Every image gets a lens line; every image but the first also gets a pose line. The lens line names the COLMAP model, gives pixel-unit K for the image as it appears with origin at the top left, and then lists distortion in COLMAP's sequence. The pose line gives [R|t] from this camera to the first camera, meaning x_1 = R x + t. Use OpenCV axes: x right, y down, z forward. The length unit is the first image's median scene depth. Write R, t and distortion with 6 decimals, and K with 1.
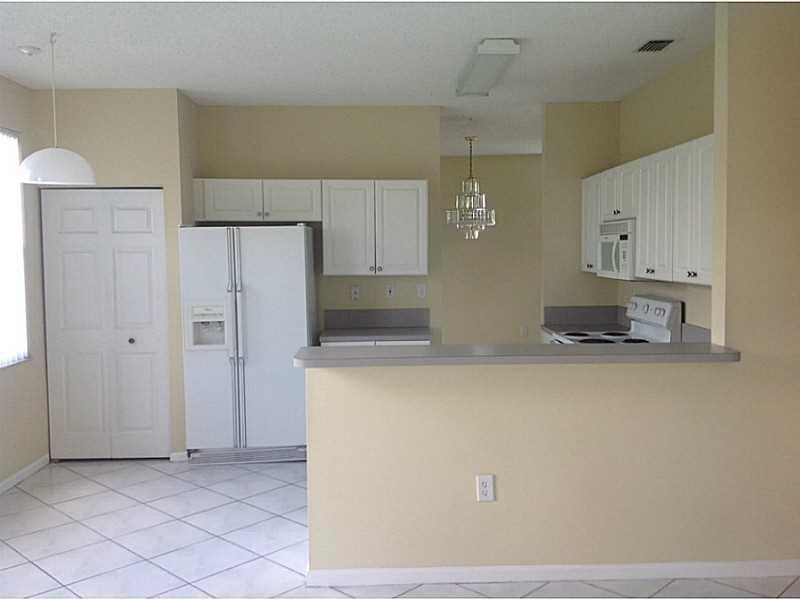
lens RADIAL K [[757.4, 0, 400.0], [0, 757.4, 300.0], [0, 0, 1]] dist [0.150202, -0.290282]
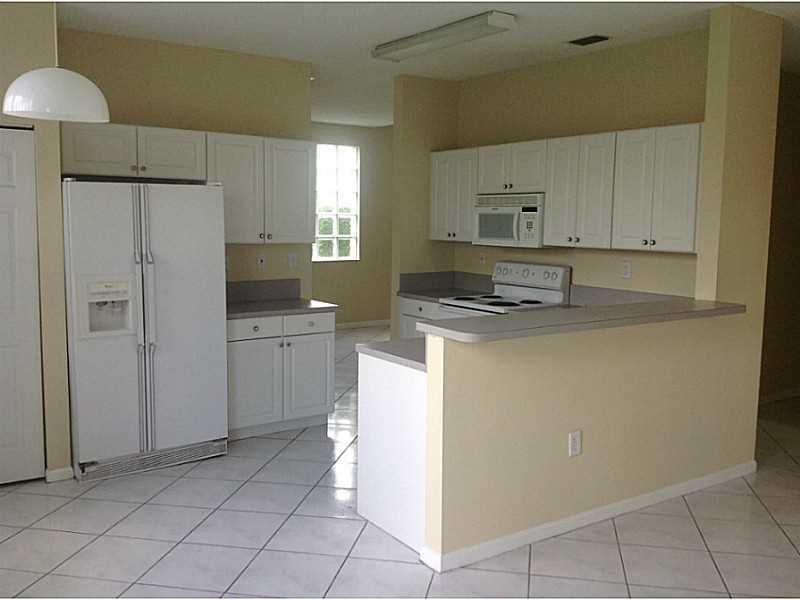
lens RADIAL K [[751.8, 0, 400.0], [0, 751.8, 300.0], [0, 0, 1]] dist [0.201016, -0.454863]
pose [[0.837183, -0.041781, 0.545325, -0.433203], [0.018307, 0.998660, 0.048409, -0.006405], [-0.546617, -0.030544, 0.836826, 0.162726]]
